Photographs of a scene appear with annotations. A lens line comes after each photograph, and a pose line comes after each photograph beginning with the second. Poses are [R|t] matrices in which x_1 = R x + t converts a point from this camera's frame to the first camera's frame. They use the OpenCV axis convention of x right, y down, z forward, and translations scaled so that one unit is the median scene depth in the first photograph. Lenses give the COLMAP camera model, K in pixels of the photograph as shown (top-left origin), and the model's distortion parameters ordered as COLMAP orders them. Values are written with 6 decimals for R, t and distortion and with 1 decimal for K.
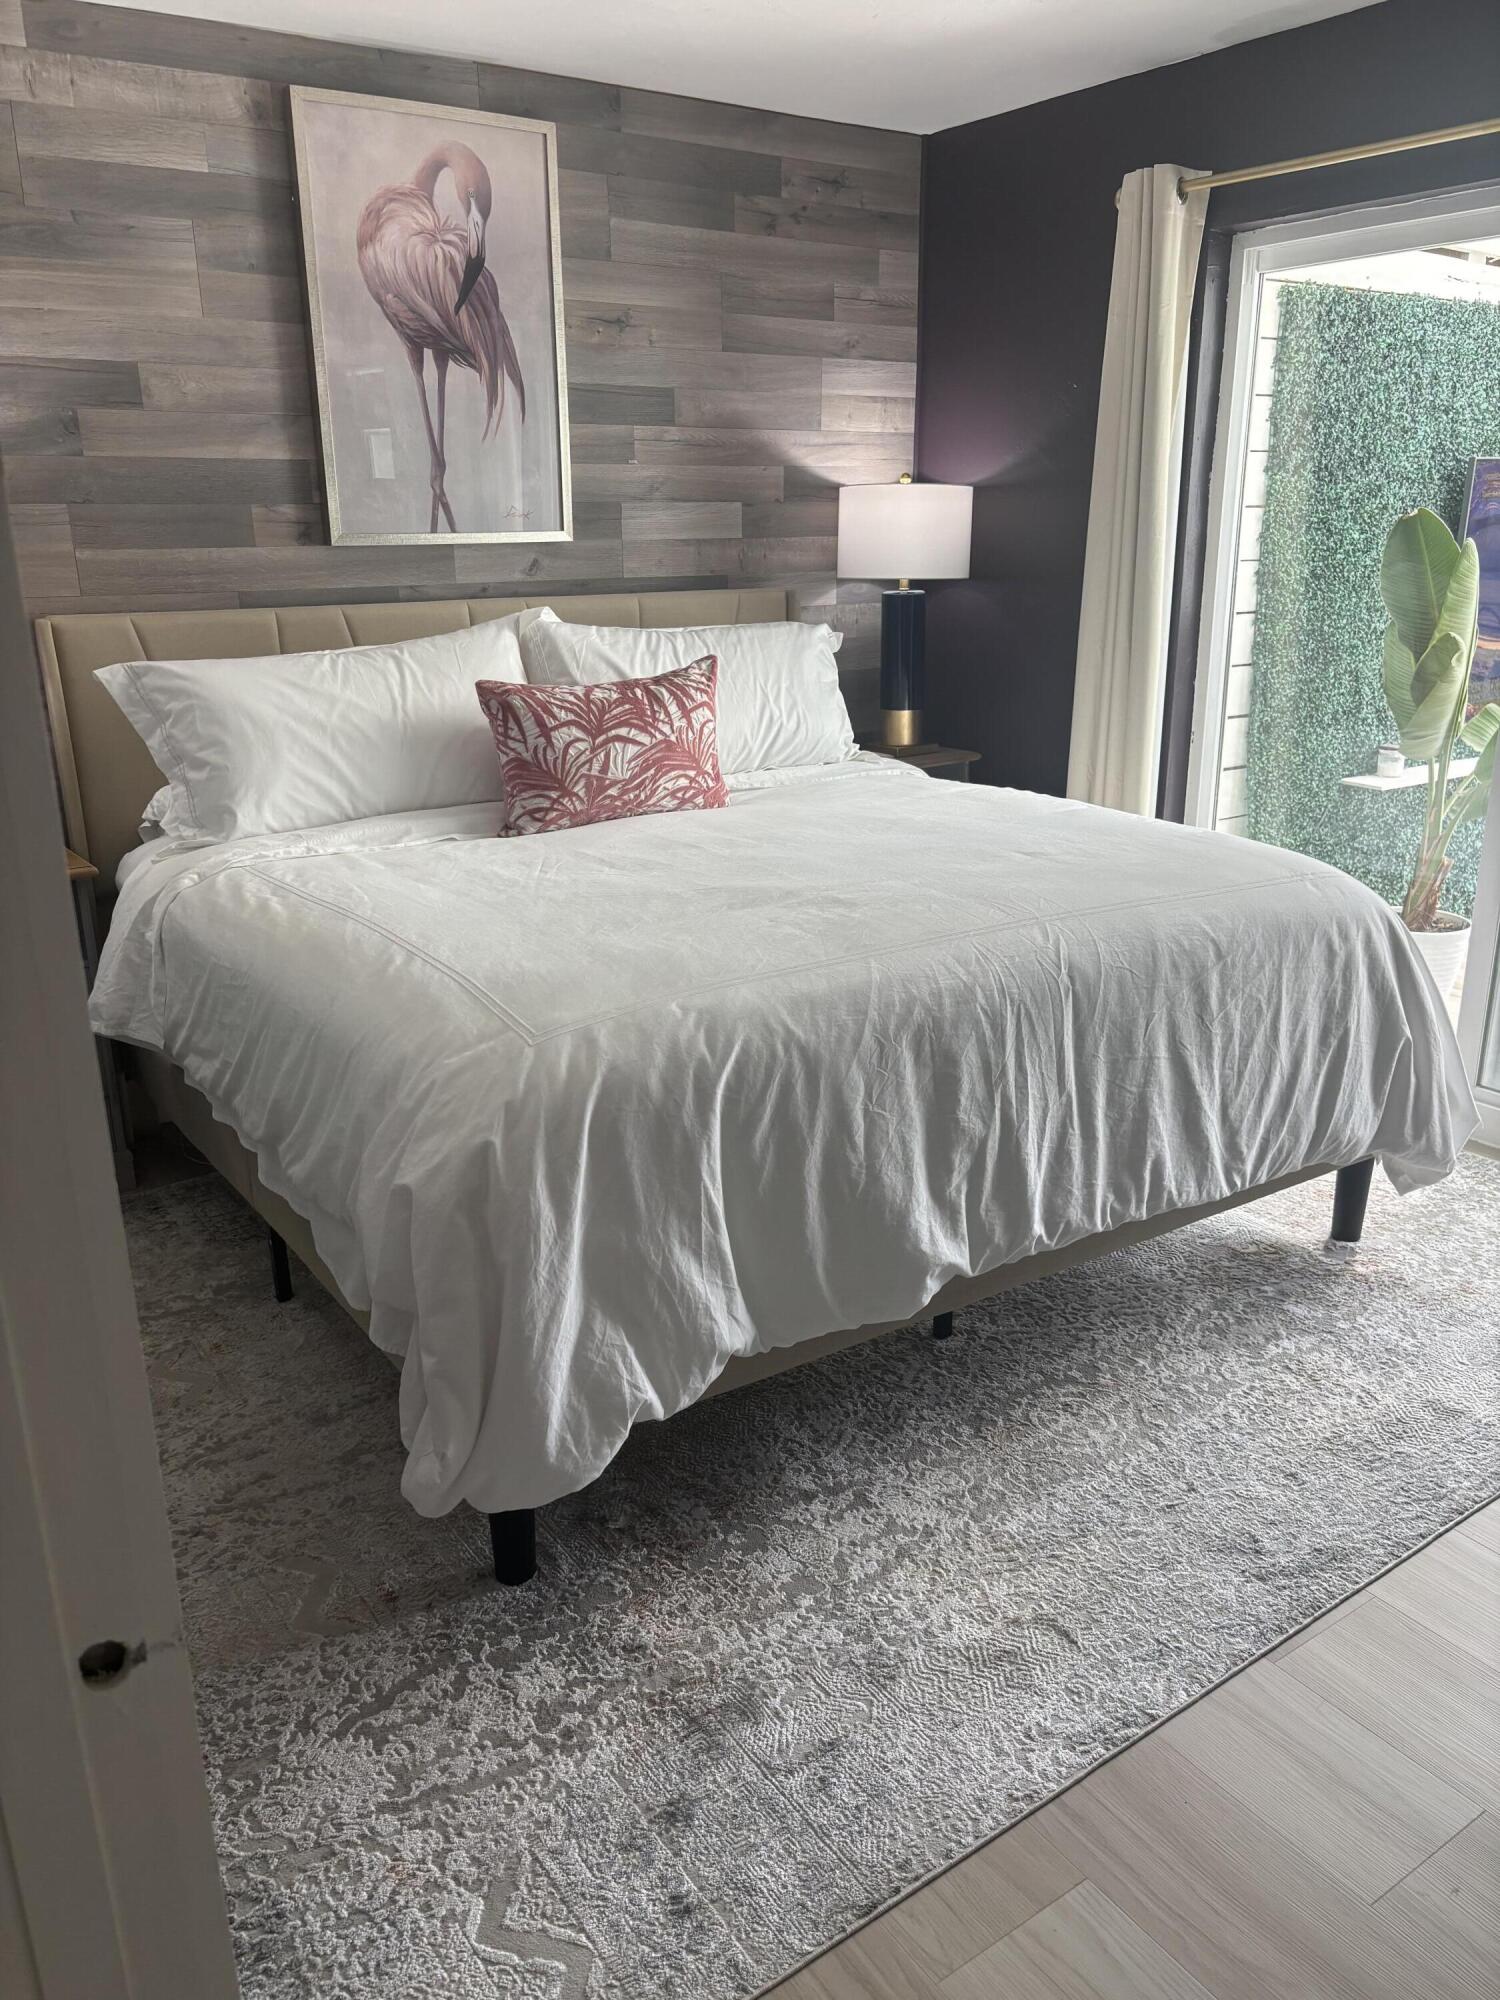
lens RADIAL K [[1484.4, 0, 750.0], [0, 1484.4, 1000.0], [0, 0, 1]] dist [0.066241, -0.068122]
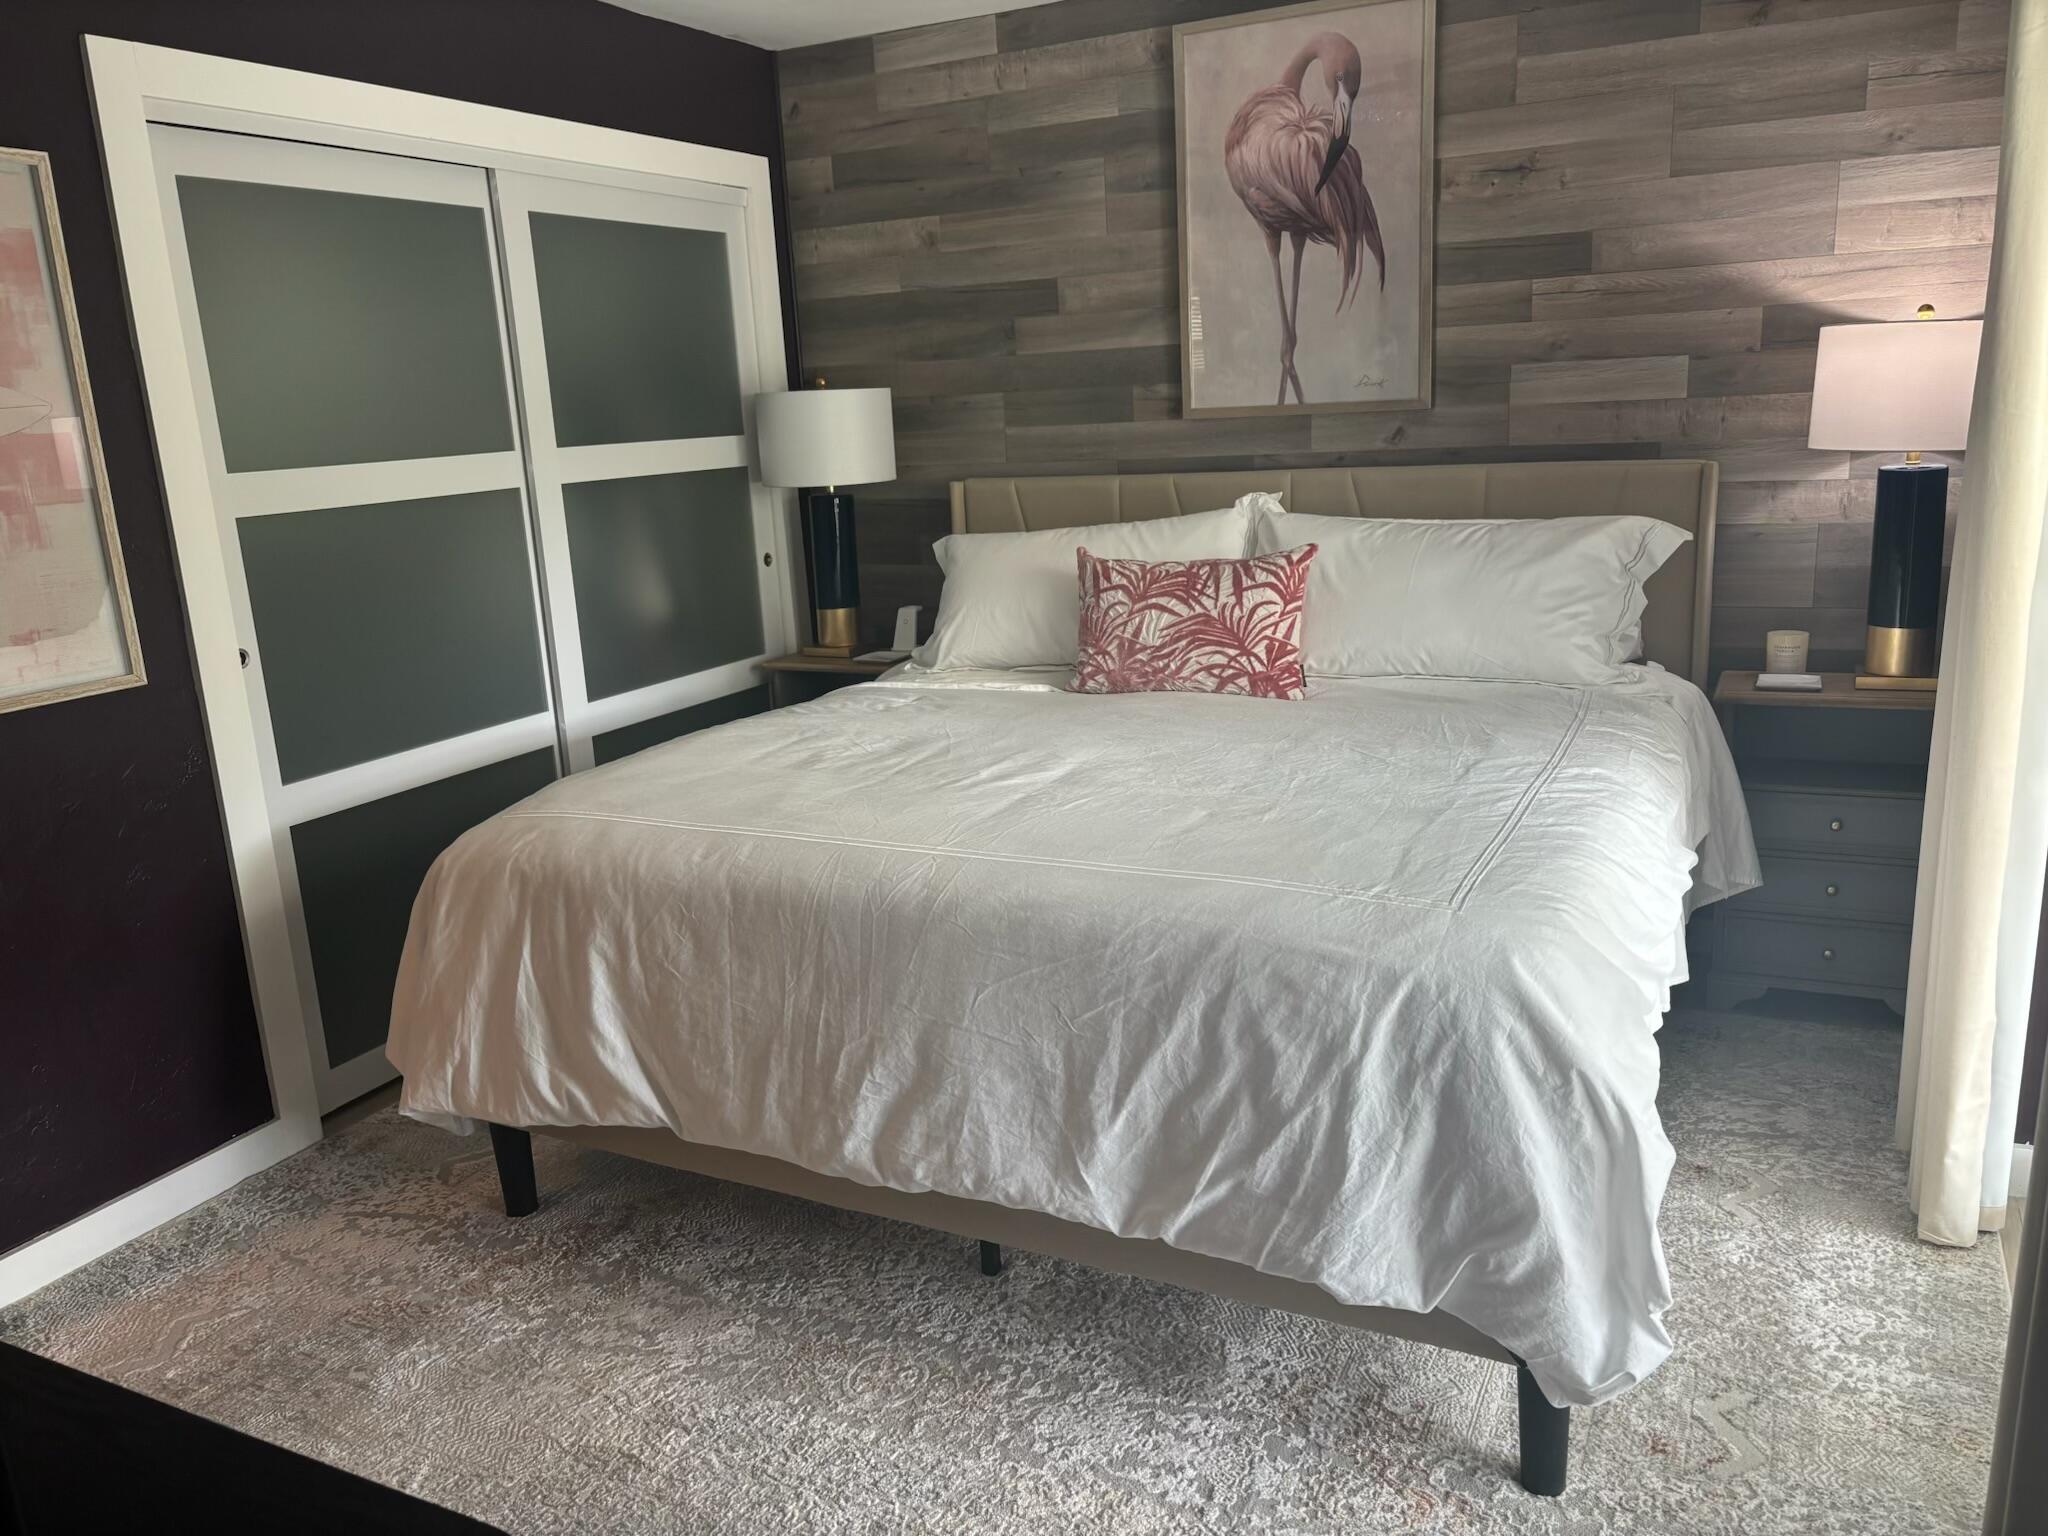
lens RADIAL K [[1582.5, 0, 1021.9], [0, 1582.5, 793.8], [0, 0, 1]] dist [0.004518, 0.004195]
pose [[0.480245, 0.194237, -0.855357, 0.720992], [-0.233163, 0.968358, 0.088986, -0.113096], [0.845576, 0.156702, 0.510338, 0.350568]]
